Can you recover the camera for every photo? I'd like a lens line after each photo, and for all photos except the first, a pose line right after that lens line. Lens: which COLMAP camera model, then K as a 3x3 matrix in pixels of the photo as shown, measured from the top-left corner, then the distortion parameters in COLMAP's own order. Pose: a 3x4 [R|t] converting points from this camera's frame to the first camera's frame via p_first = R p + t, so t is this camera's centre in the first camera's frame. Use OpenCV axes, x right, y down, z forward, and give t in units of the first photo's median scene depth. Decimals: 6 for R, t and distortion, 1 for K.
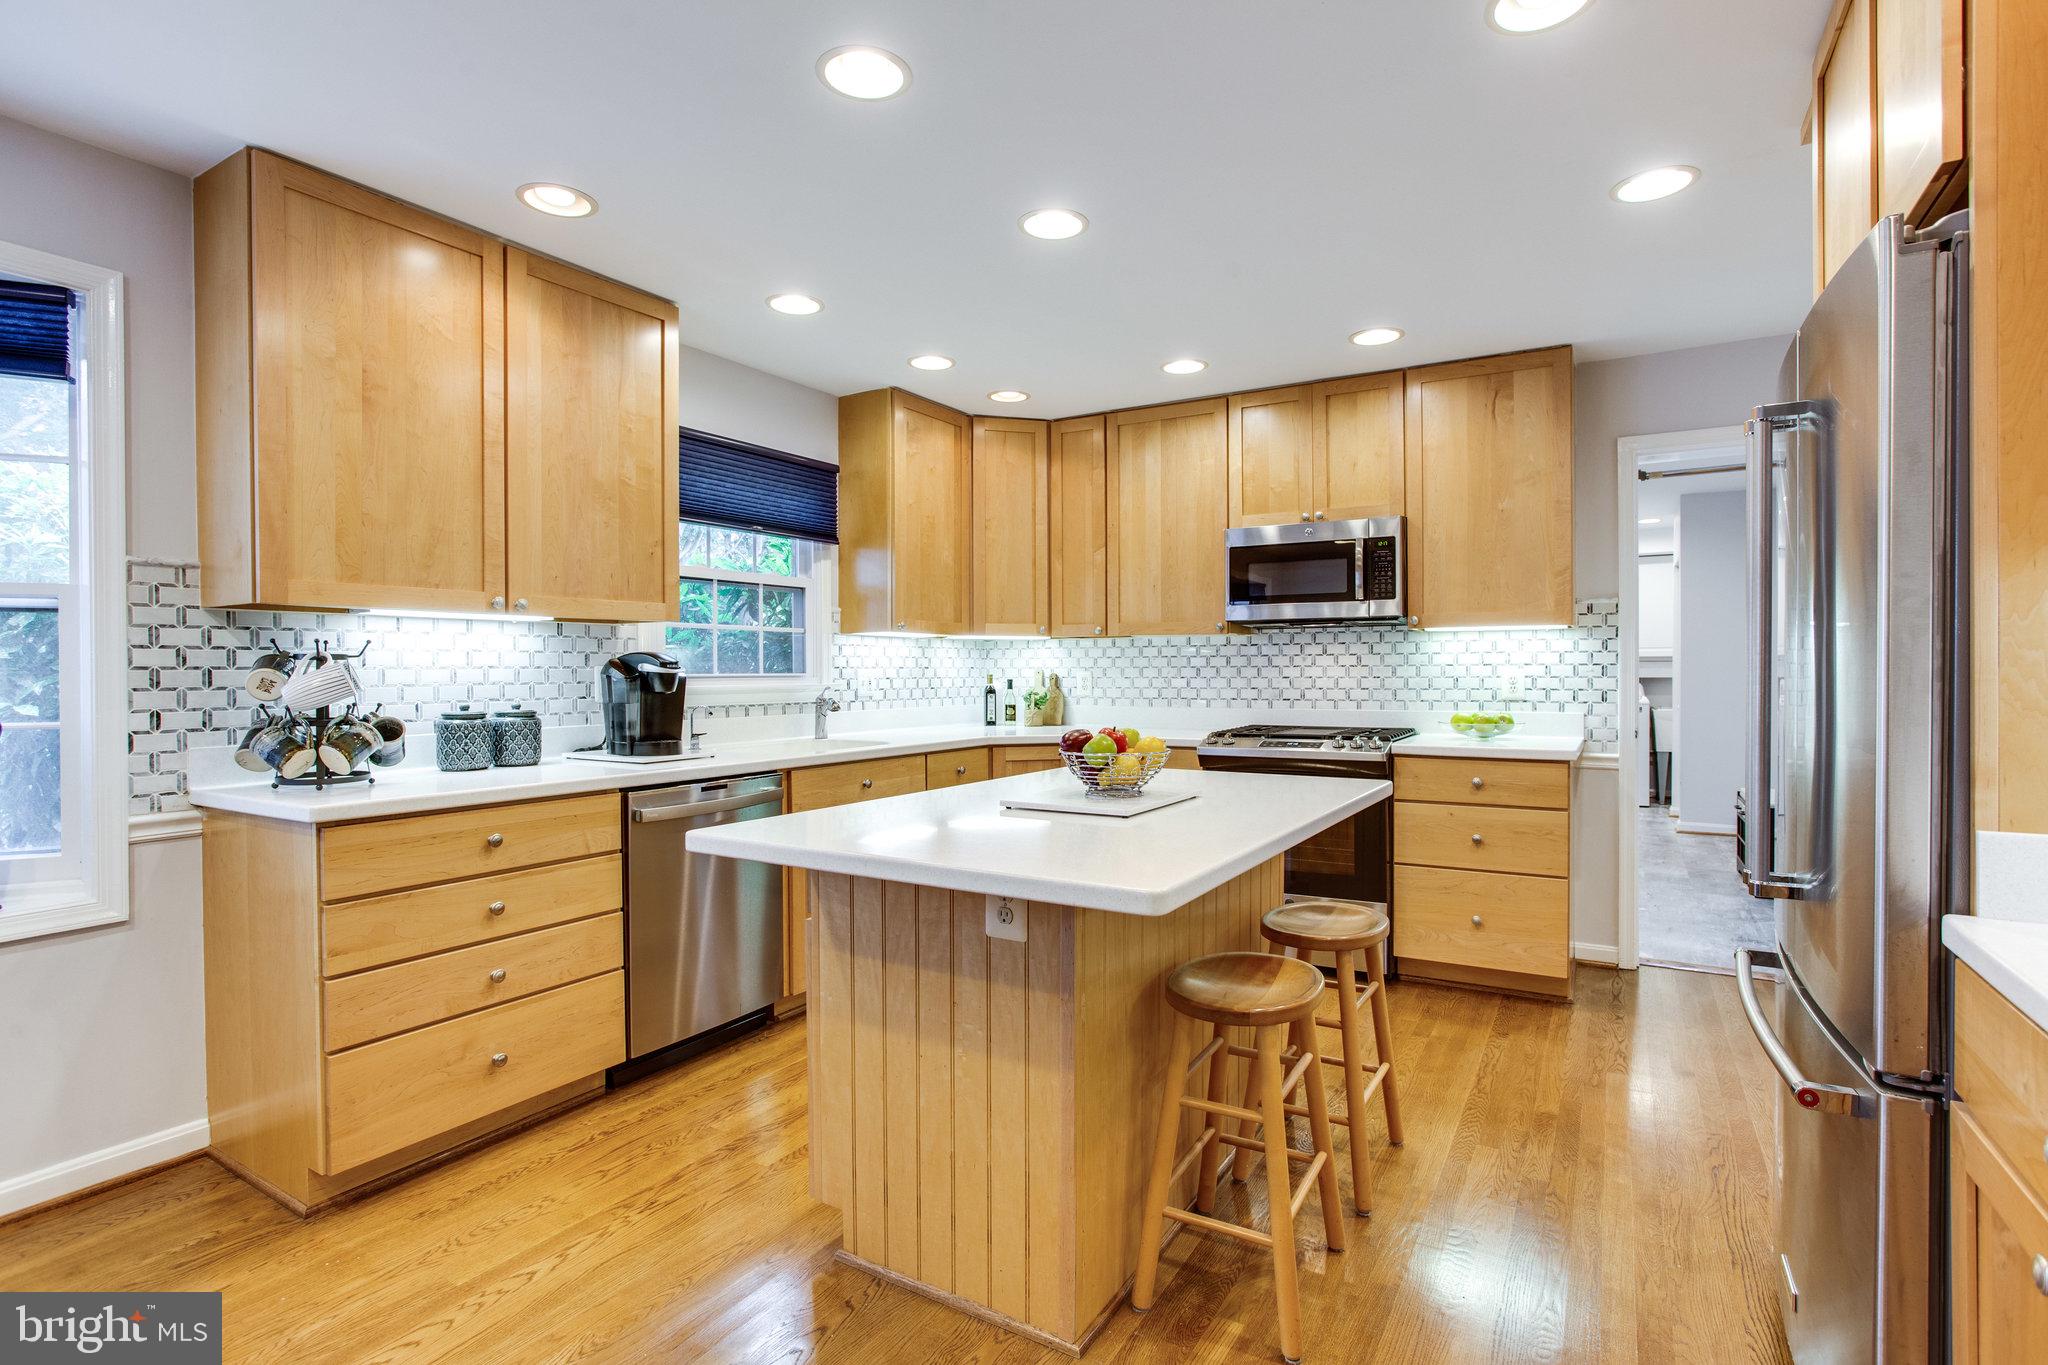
lens RADIAL K [[990.0, 0, 1018.6], [0, 990.0, 659.3], [0, 0, 1]] dist [-0.031098, 0.000035]
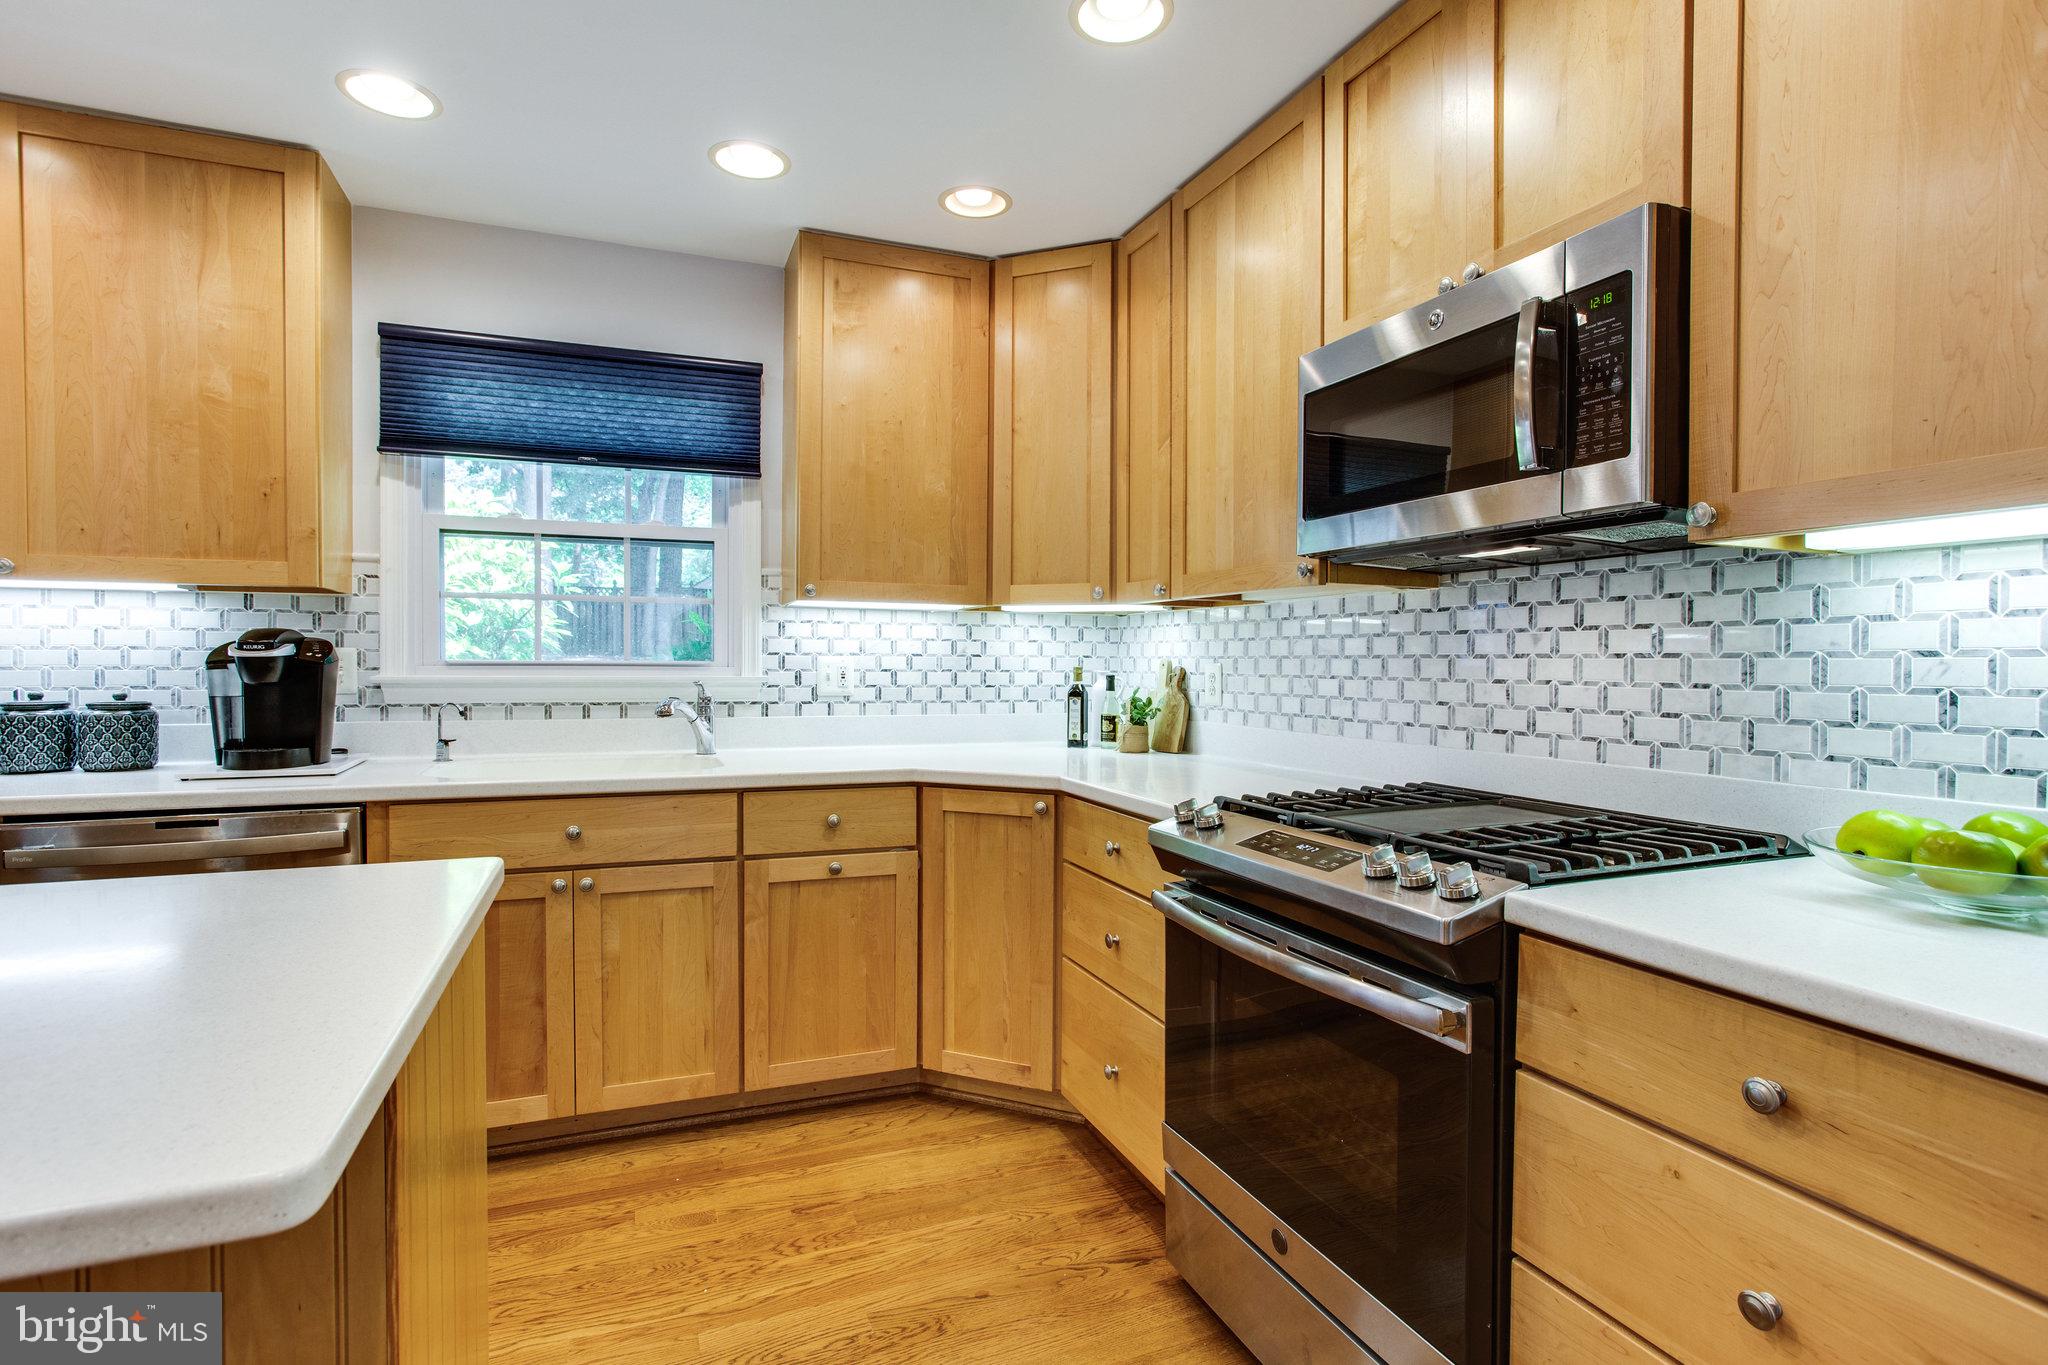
lens RADIAL K [[986.2, 0, 1018.1], [0, 986.2, 666.4], [0, 0, 1]] dist [-0.002518, 0.000025]
pose [[0.798653, 0.012156, -0.601669, 0.374034], [-0.003357, 0.999870, 0.015745, 0.005711], [0.601783, -0.010555, 0.798590, 0.537449]]
